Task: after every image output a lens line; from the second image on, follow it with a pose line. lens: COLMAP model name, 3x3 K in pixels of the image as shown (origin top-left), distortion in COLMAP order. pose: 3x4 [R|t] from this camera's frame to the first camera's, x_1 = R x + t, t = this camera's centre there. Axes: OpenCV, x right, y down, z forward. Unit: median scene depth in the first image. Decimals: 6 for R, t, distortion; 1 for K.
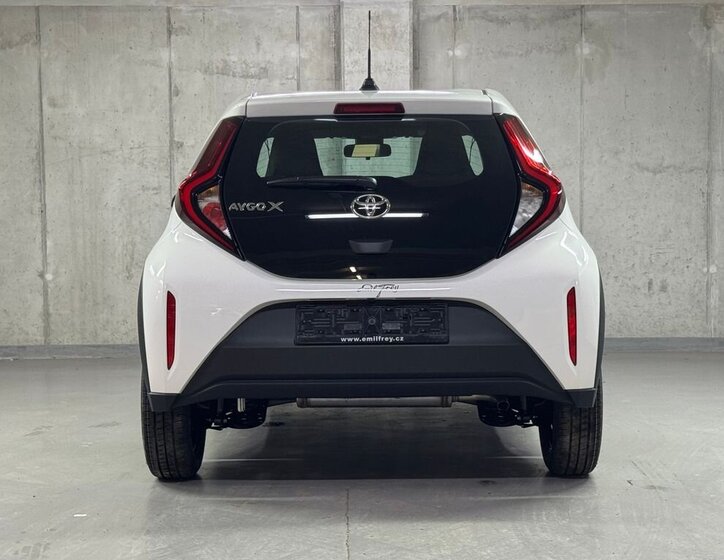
lens RADIAL K [[1446.1, 0, 362.0], [0, 1446.1, 280.0], [0, 0, 1]] dist [0.193351, -0.149849]
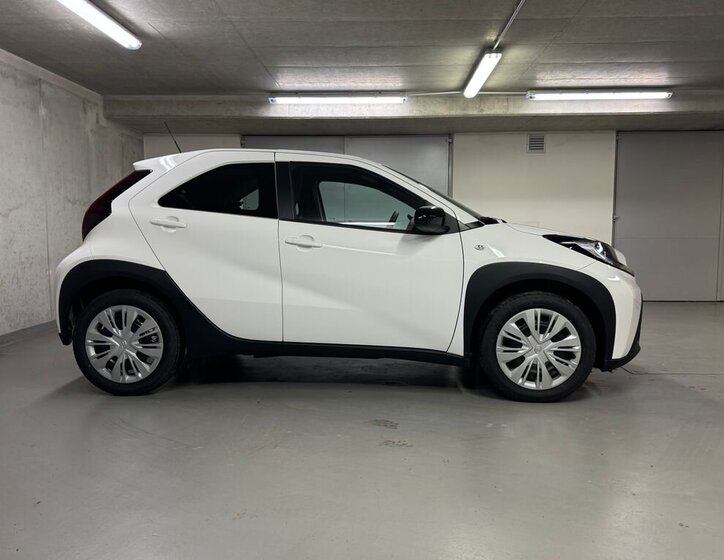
lens RADIAL K [[582.1, 0, 362.0], [0, 582.1, 280.0], [0, 0, 1]] dist [0.010319, 0.005197]
pose [[0.036446, -0.093207, 0.994979, -0.411060], [0.046758, 0.994710, 0.091469, -0.033771], [-0.998241, 0.043190, 0.040612, 0.679776]]
